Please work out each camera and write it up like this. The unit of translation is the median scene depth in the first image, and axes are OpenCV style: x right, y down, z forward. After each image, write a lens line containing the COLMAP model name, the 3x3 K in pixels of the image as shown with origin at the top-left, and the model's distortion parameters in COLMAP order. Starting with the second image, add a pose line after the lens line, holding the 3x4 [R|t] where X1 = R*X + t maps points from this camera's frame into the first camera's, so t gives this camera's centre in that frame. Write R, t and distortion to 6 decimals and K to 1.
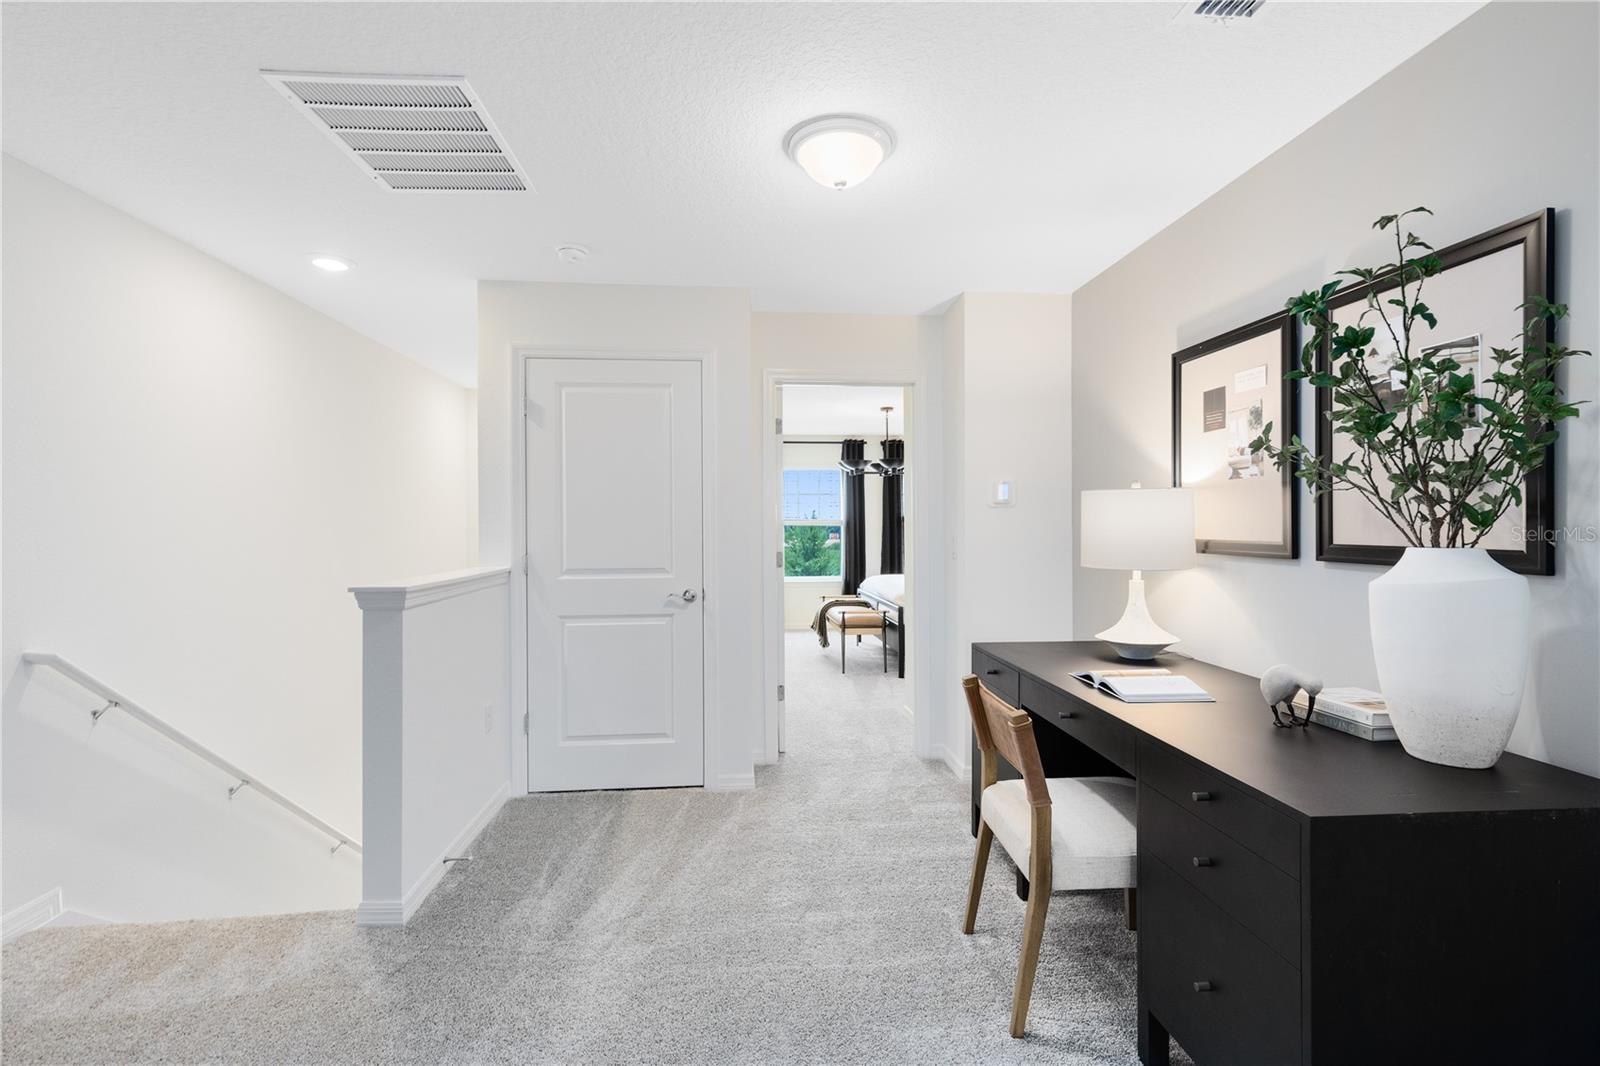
lens RADIAL K [[733.4, 0, 825.6], [0, 733.4, 529.0], [0, 0, 1]] dist [0.014196, -0.002743]
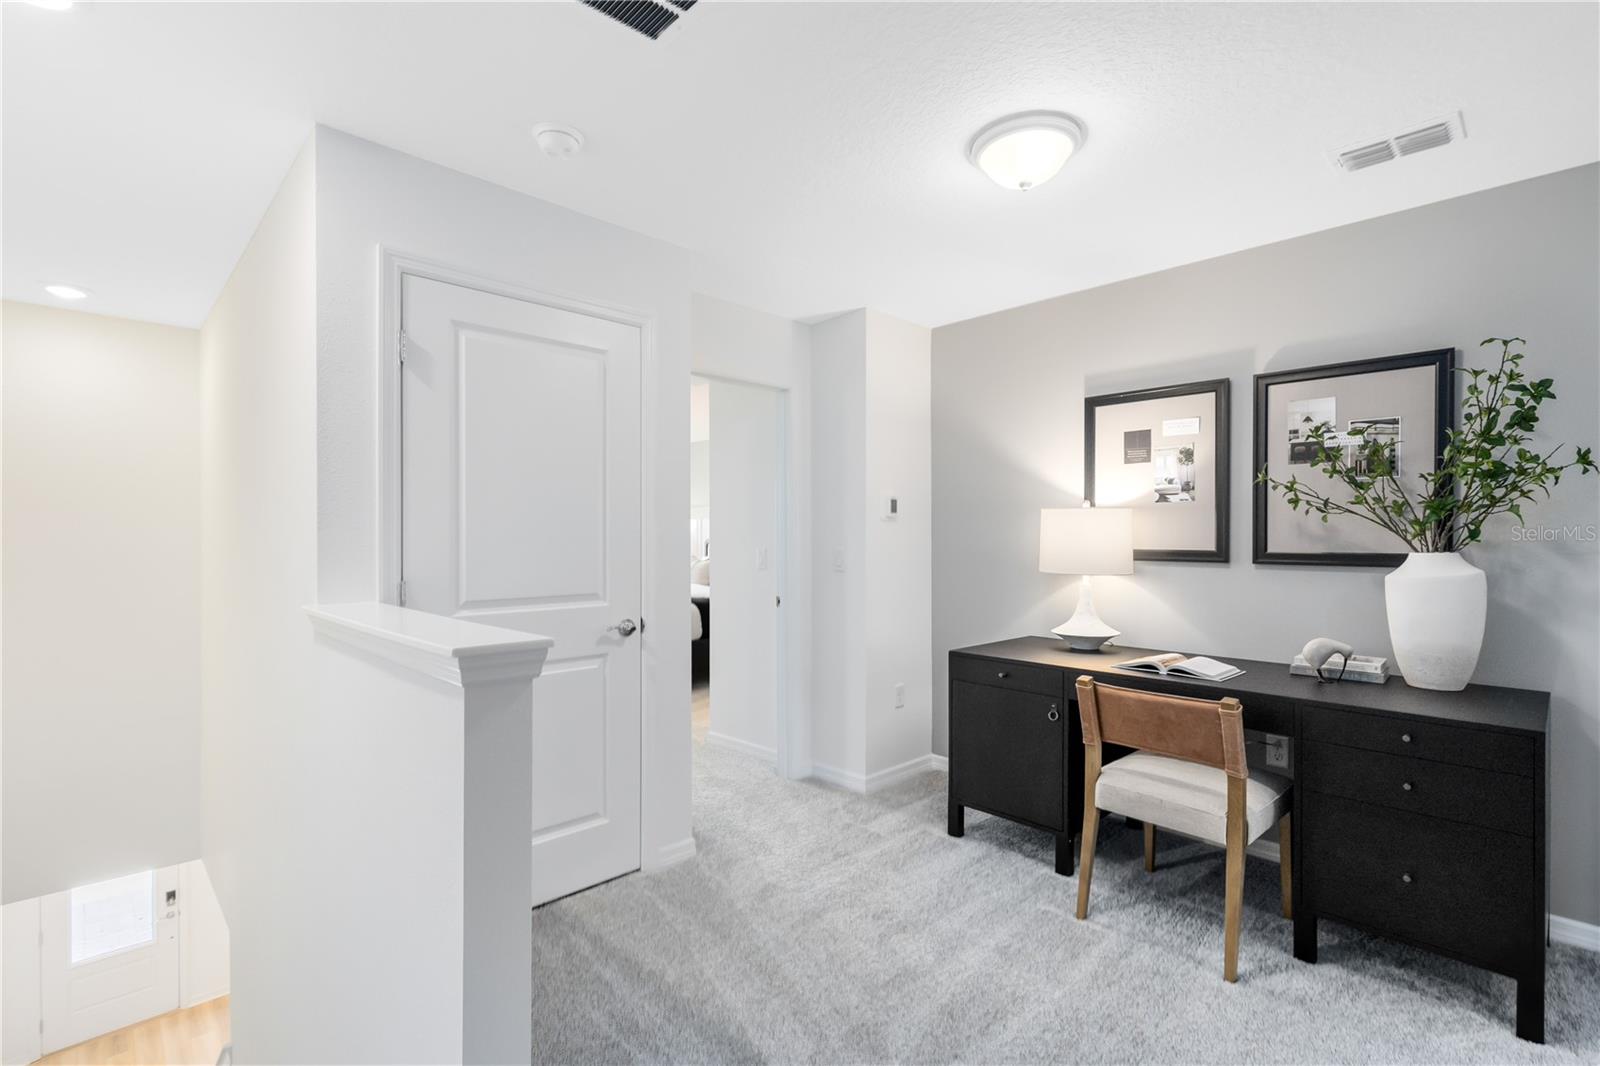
lens RADIAL K [[733.4, 0, 807.0], [0, 733.4, 538.5], [0, 0, 1]] dist [0.014196, -0.002743]
pose [[0.776180, 0.001675, 0.630509, -0.693997], [-0.000281, 0.999997, -0.002310, -0.001542], [-0.630511, 0.001615, 0.776178, 0.367862]]
